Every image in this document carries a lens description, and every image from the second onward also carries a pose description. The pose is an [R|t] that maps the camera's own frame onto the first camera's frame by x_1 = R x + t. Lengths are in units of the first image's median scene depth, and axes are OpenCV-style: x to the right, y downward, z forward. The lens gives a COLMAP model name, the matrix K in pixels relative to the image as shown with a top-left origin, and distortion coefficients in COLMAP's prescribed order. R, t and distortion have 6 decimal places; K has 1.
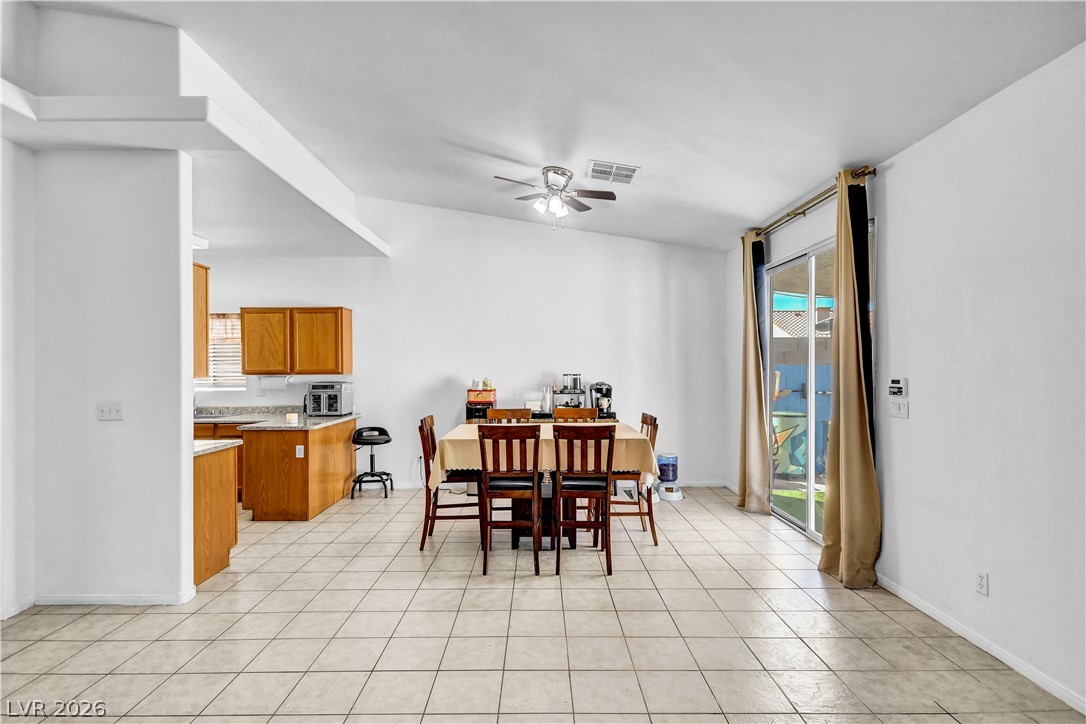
lens RADIAL K [[534.2, 0, 540.5], [0, 534.2, 364.6], [0, 0, 1]] dist [0.002797, -0.000078]
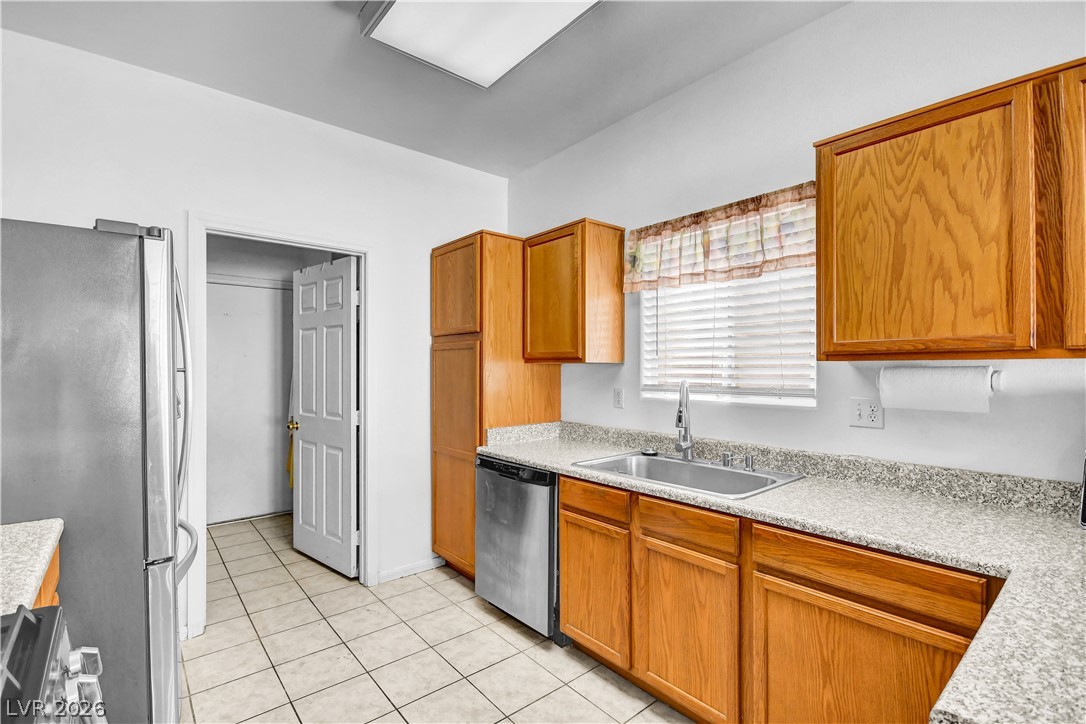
lens RADIAL K [[496.6, 0, 544.5], [0, 496.6, 368.8], [0, 0, 1]] dist [-0.000770, -0.000157]
pose [[0.643183, 0.005874, -0.765690, -0.441753], [-0.004718, 0.999982, 0.003708, 0.024263], [0.765698, 0.001227, 0.643199, 0.695059]]
